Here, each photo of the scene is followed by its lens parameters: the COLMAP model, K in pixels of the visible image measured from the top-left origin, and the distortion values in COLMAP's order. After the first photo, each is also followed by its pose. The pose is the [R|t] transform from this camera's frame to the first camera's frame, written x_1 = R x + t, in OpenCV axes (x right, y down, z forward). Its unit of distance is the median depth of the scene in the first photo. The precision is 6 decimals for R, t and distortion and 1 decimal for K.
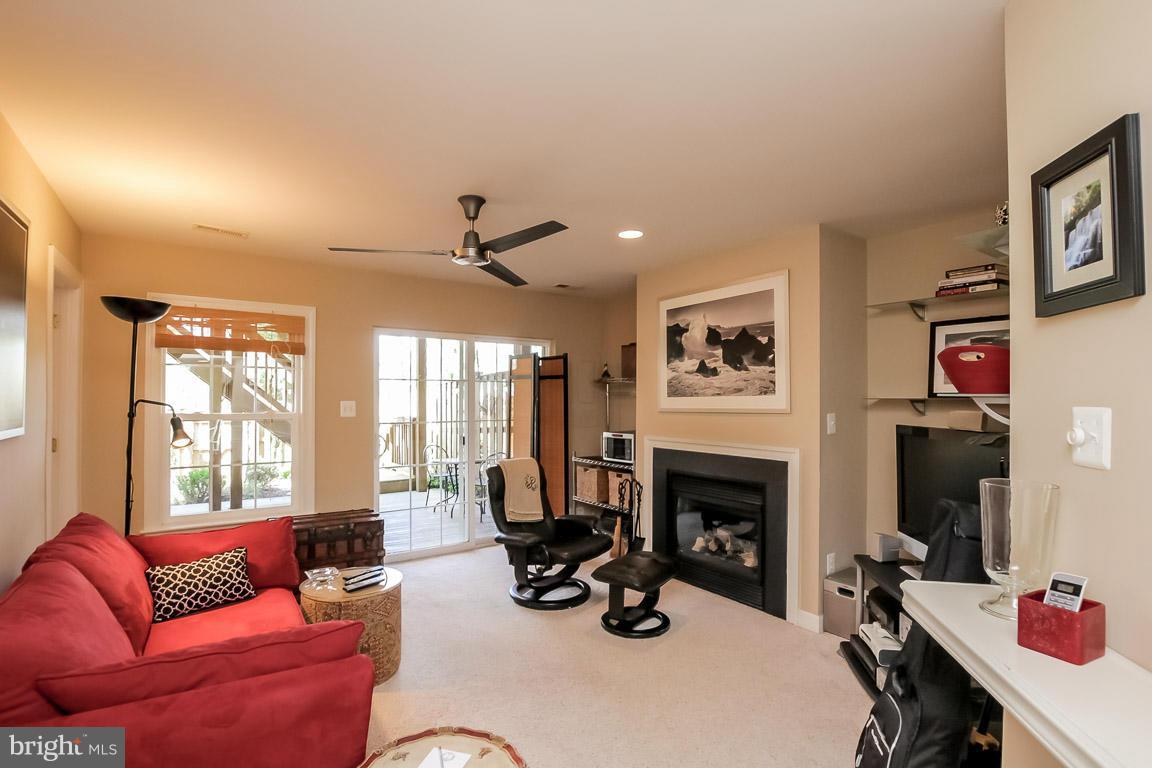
lens RADIAL K [[531.3, 0, 578.9], [0, 531.3, 390.0], [0, 0, 1]] dist [-0.010070, 0.001018]
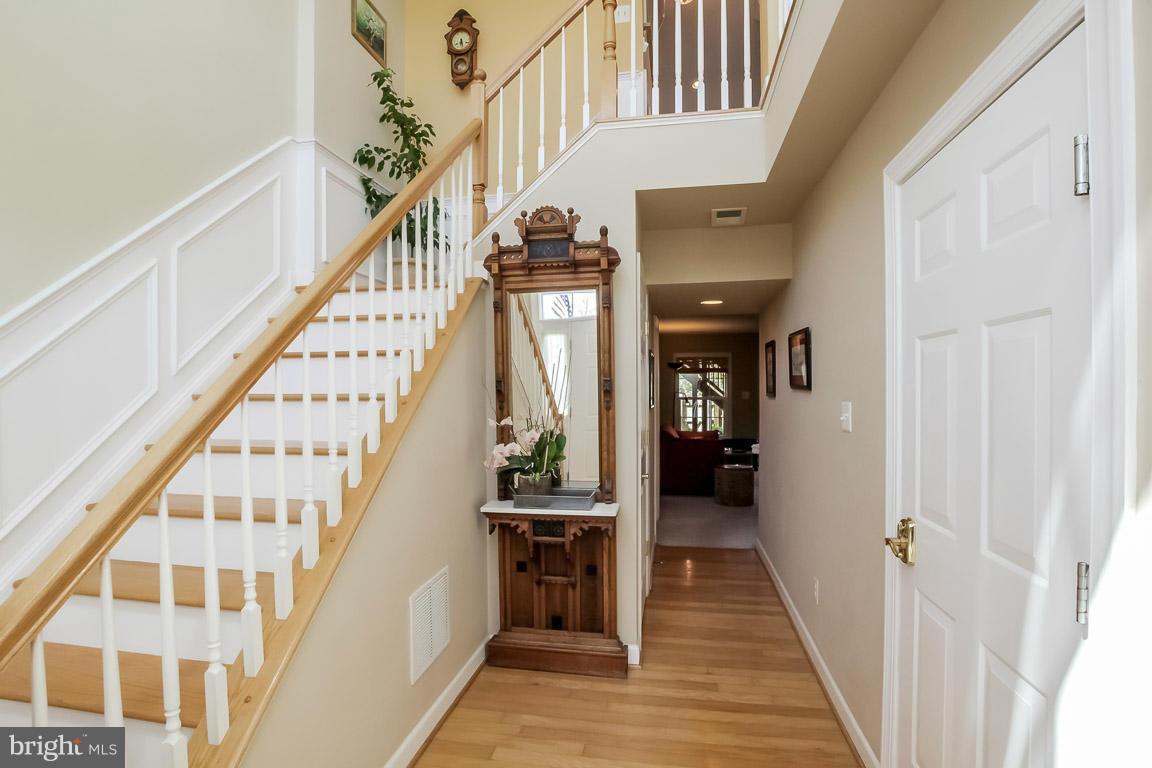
lens RADIAL K [[531.3, 0, 578.9], [0, 531.3, 390.0], [0, 0, 1]] dist [-0.010070, 0.001018]
pose [[0.690575, -0.000009, -0.723261, 0.874802], [0.016530, 0.999739, 0.015770, -0.042708], [0.723072, -0.022846, 0.690395, -1.340347]]
